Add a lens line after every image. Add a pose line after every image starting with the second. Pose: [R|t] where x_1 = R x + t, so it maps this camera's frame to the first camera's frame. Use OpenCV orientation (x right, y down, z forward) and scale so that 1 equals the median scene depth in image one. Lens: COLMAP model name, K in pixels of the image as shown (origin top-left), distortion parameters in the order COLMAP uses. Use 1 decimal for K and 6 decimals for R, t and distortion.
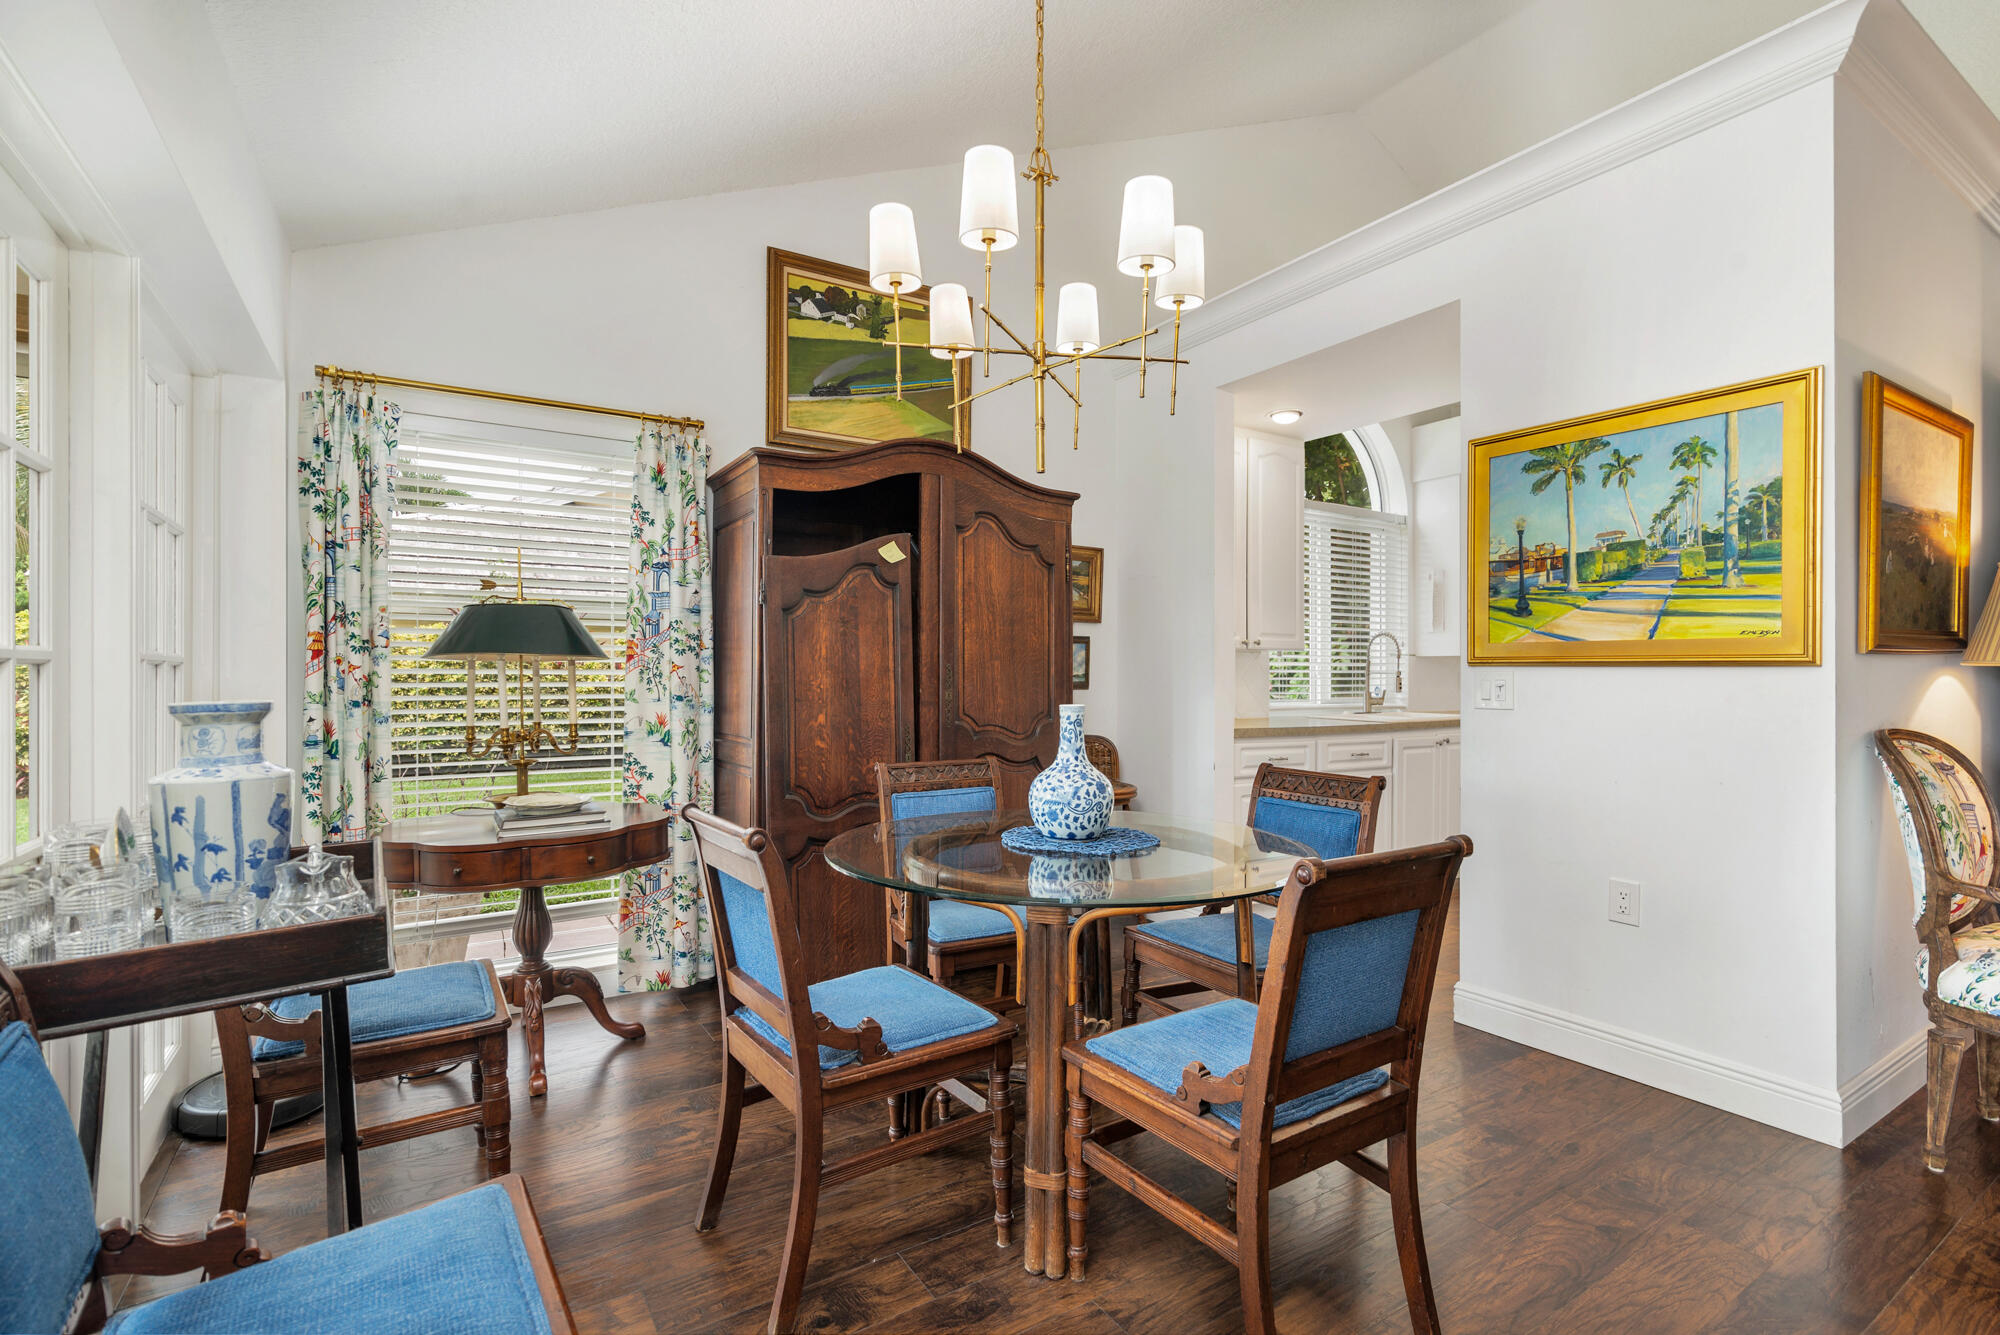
lens RADIAL K [[918.1, 0, 1013.2], [0, 918.1, 670.7], [0, 0, 1]] dist [0.002842, -0.001262]
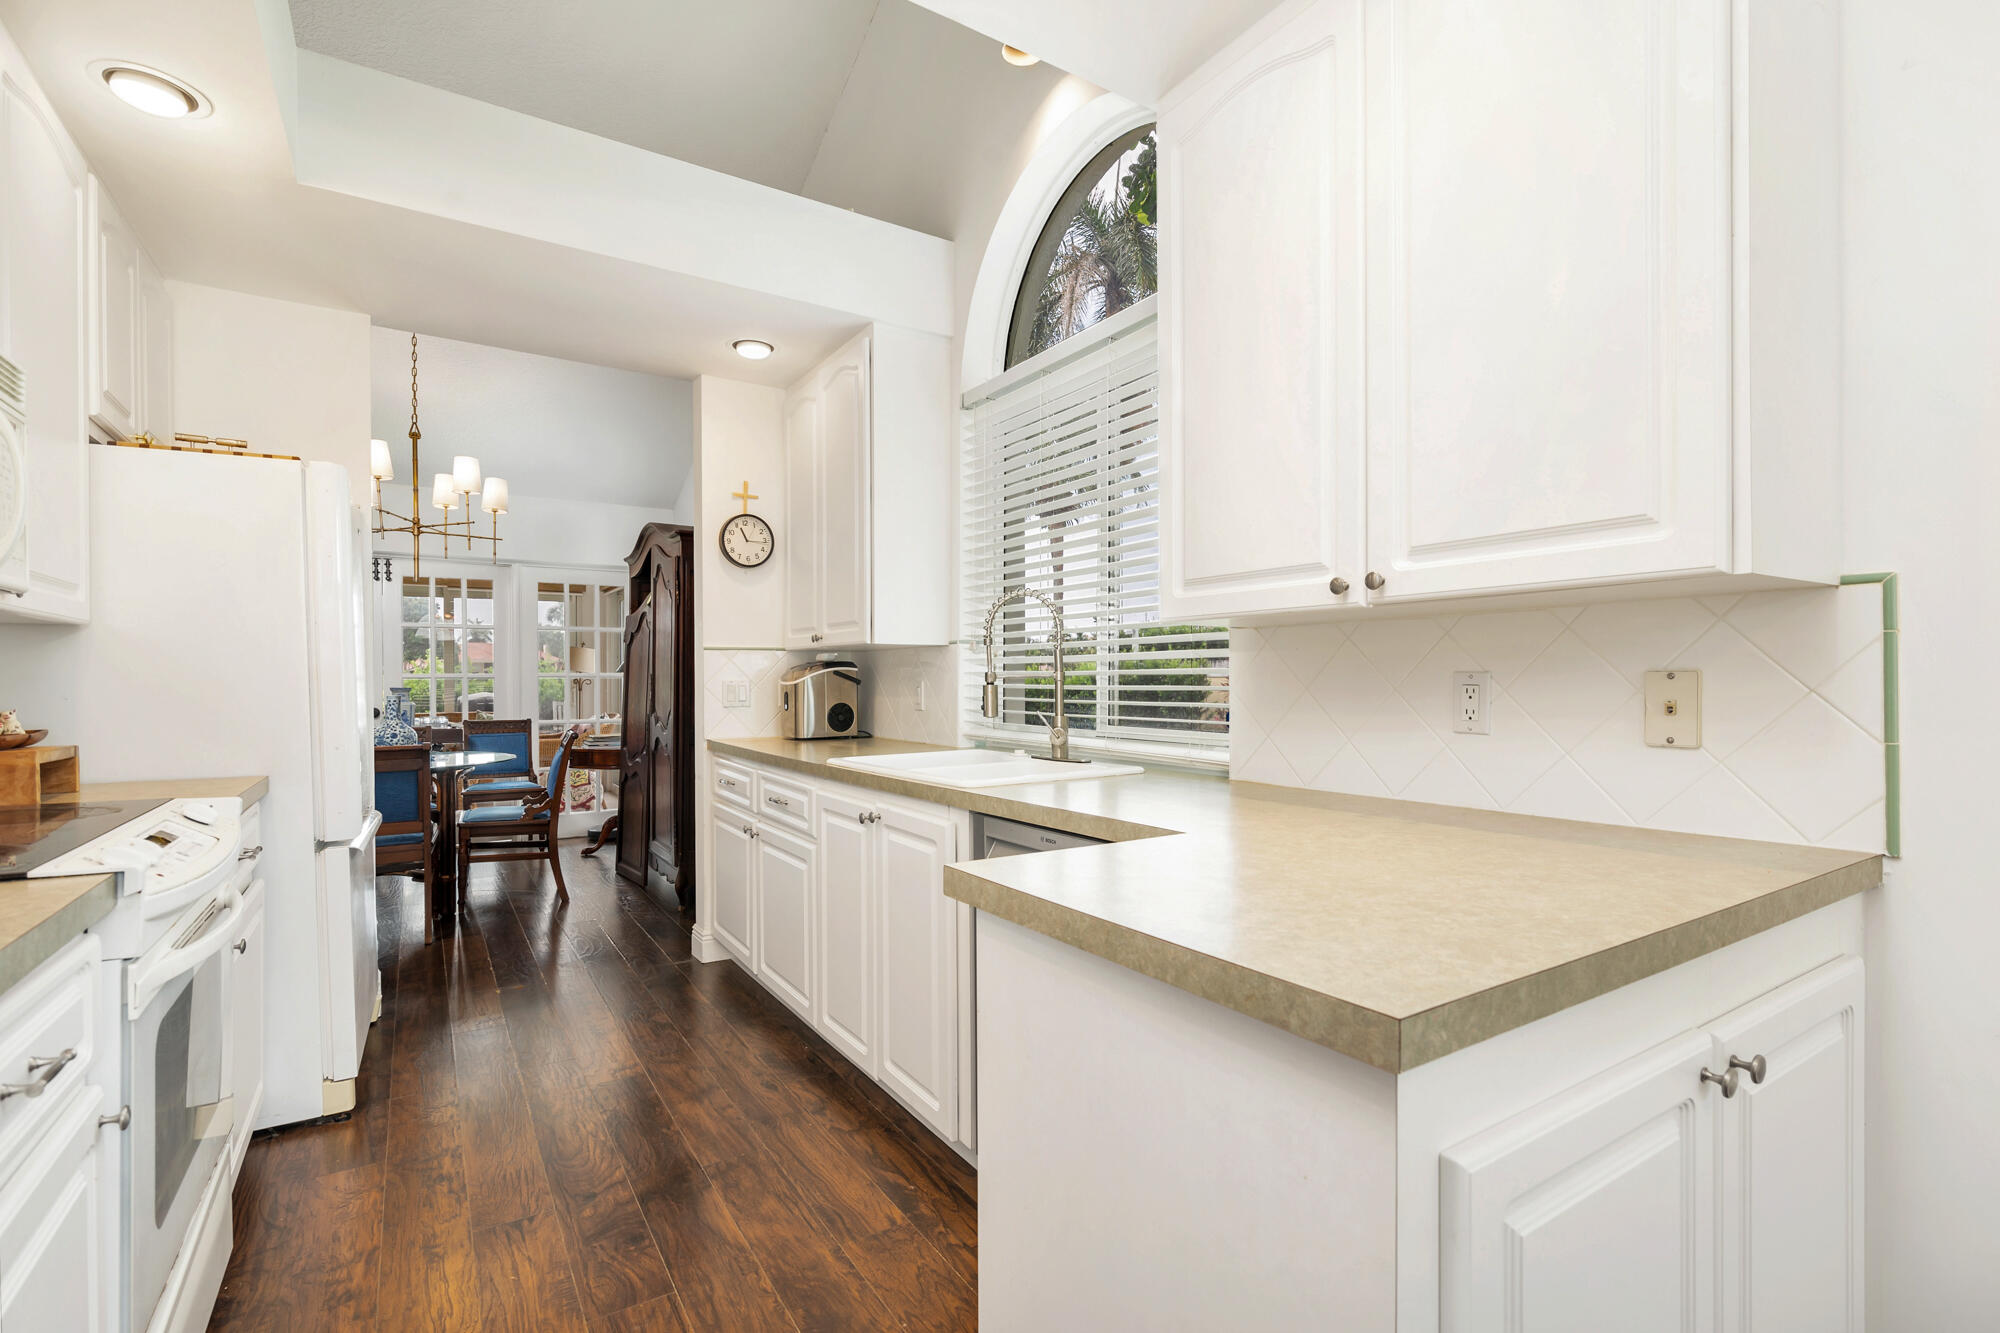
lens RADIAL K [[918.1, 0, 1004.3], [0, 918.1, 671.6], [0, 0, 1]] dist [0.002842, -0.001262]
pose [[-0.004149, -0.006790, -0.999968, 0.956967], [0.002672, 0.999973, -0.006801, 0.002883], [0.999988, -0.002700, -0.004131, 1.082053]]
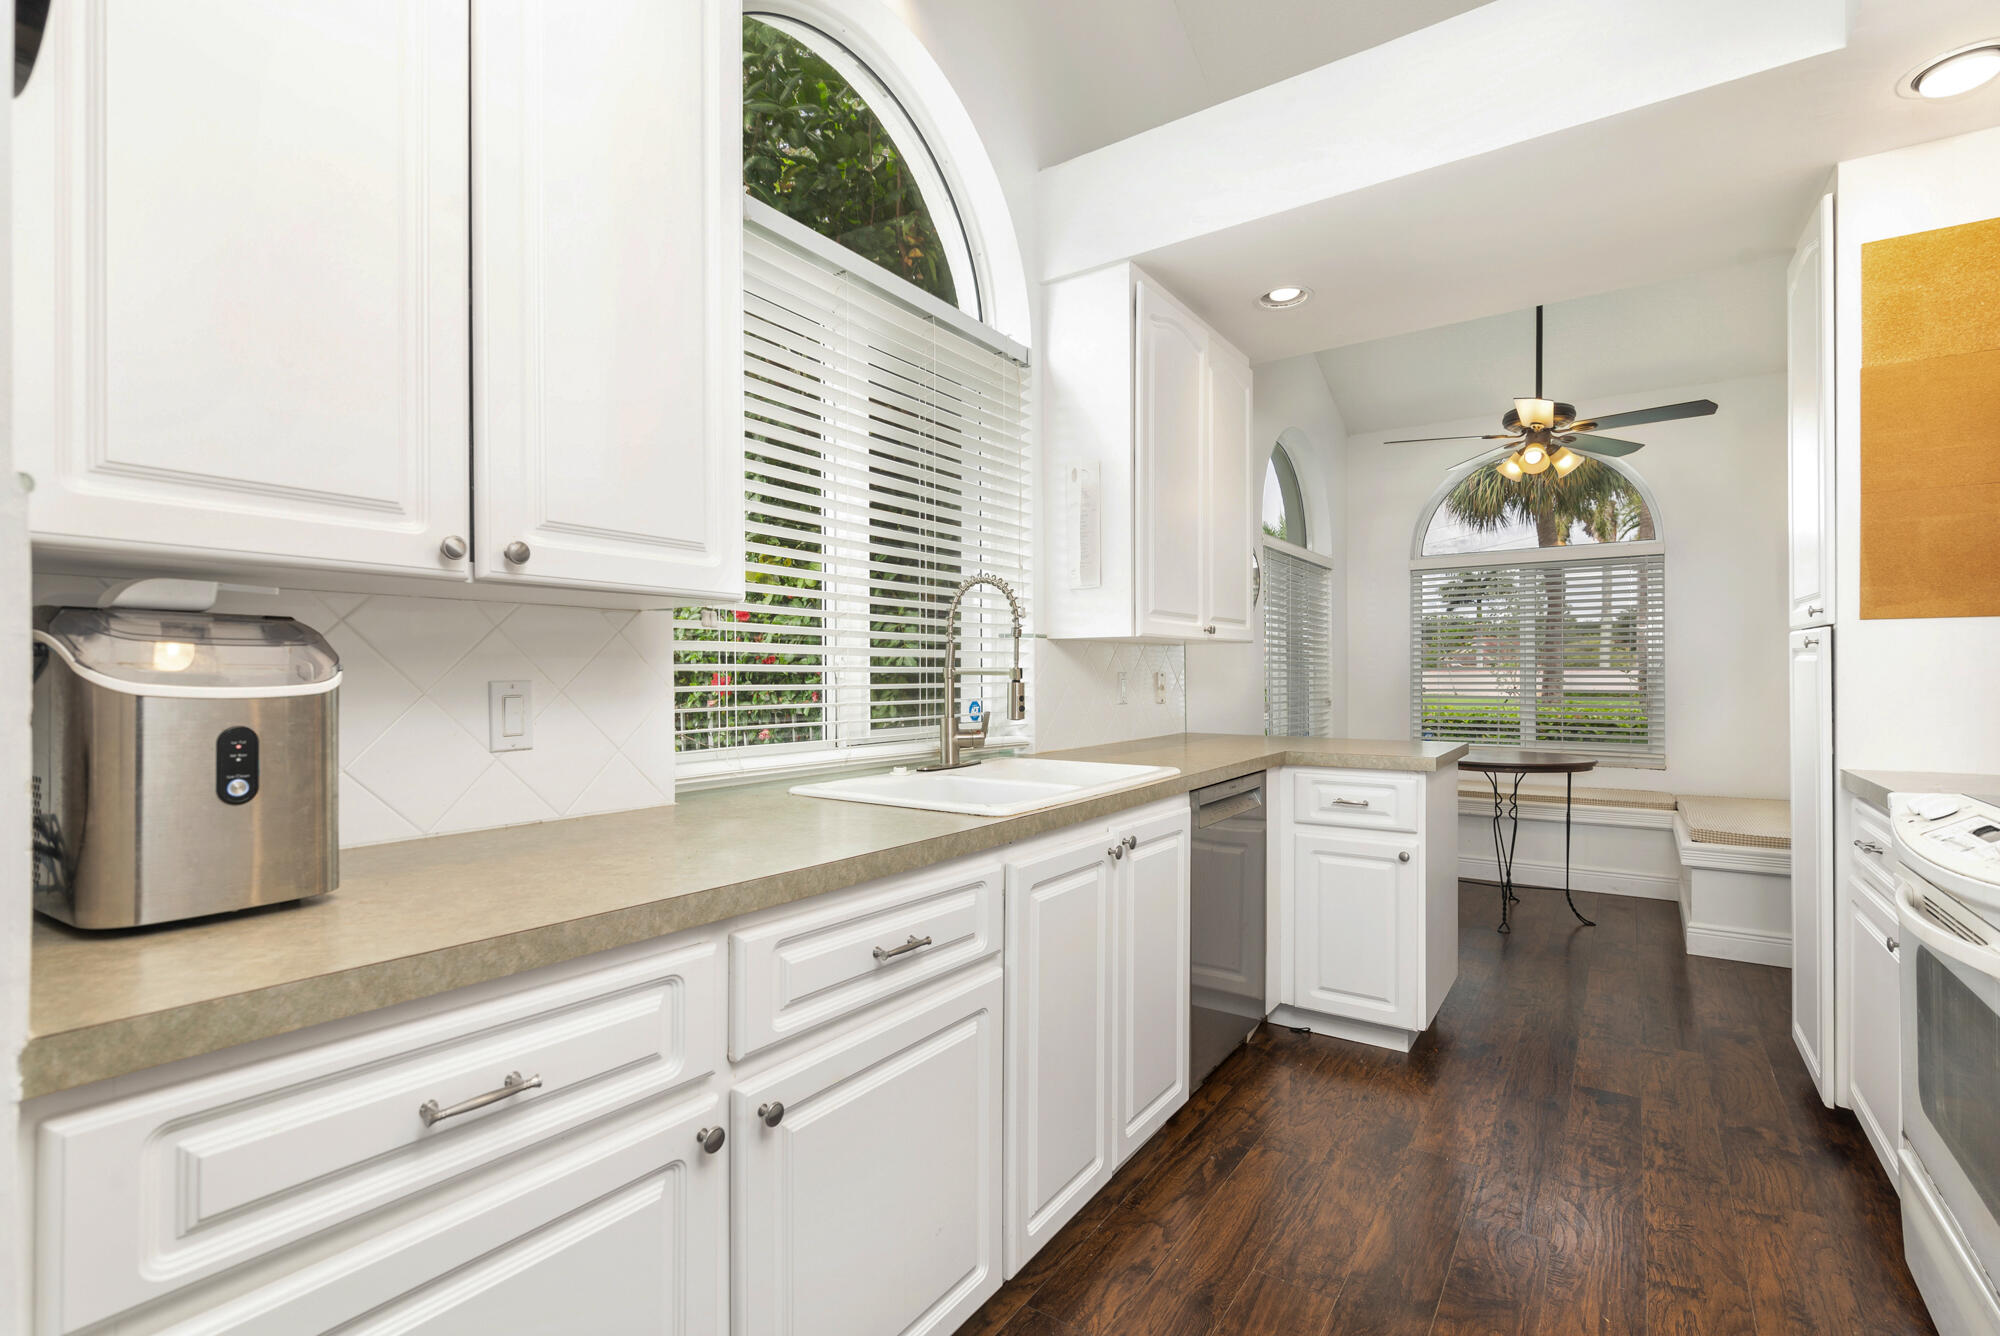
lens RADIAL K [[913.4, 0, 1004.0], [0, 913.4, 676.5], [0, 0, 1]] dist [-0.000081, -0.000056]
pose [[0.923634, -0.001682, 0.383272, 0.276704], [0.001201, 0.999998, 0.001493, 0.003185], [-0.383274, -0.000918, 0.923634, 0.671004]]
